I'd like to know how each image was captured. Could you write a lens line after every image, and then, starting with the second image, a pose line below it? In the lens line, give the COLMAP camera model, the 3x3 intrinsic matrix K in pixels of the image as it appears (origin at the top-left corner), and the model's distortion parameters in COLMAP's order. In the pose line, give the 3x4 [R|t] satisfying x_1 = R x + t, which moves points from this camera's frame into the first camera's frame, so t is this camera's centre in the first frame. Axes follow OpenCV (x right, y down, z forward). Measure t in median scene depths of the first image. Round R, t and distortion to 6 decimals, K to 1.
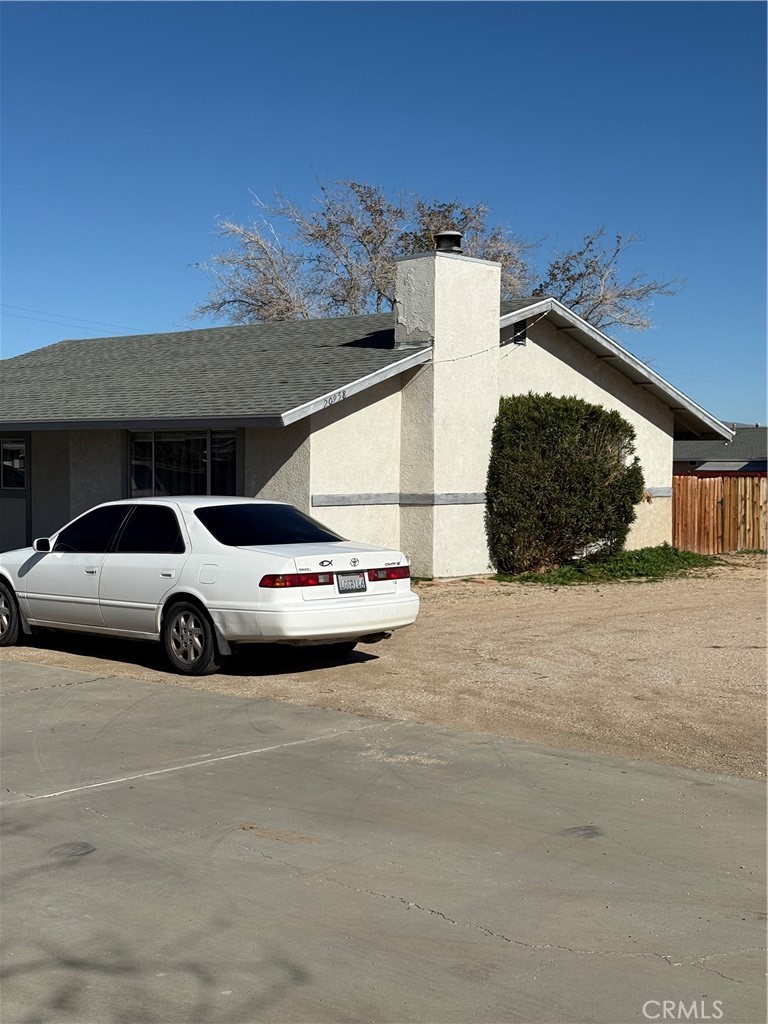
lens RADIAL K [[1429.4, 0, 384.0], [0, 1429.4, 512.0], [0, 0, 1]] dist [0.149182, -0.019019]
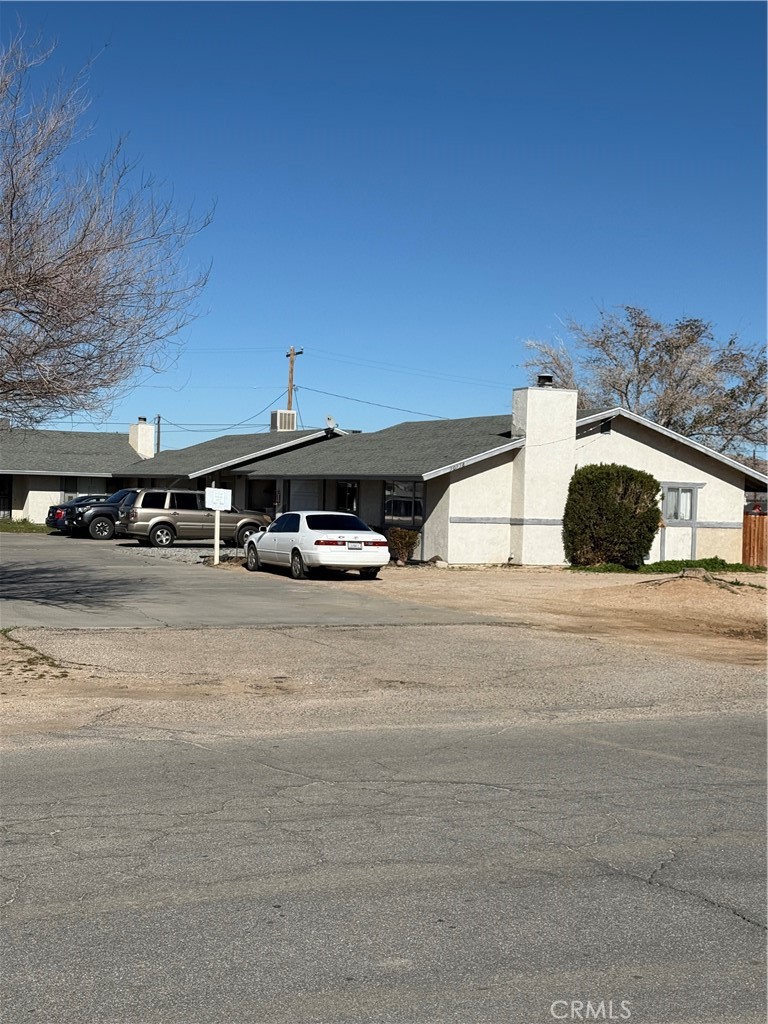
lens RADIAL K [[1429.4, 0, 384.0], [0, 1429.4, 512.0], [0, 0, 1]] dist [0.149182, -0.019019]
pose [[0.925813, 0.028939, -0.376873, 0.550644], [-0.038580, 0.999092, -0.018057, 0.018633], [0.376009, 0.031257, 0.926089, -0.747864]]
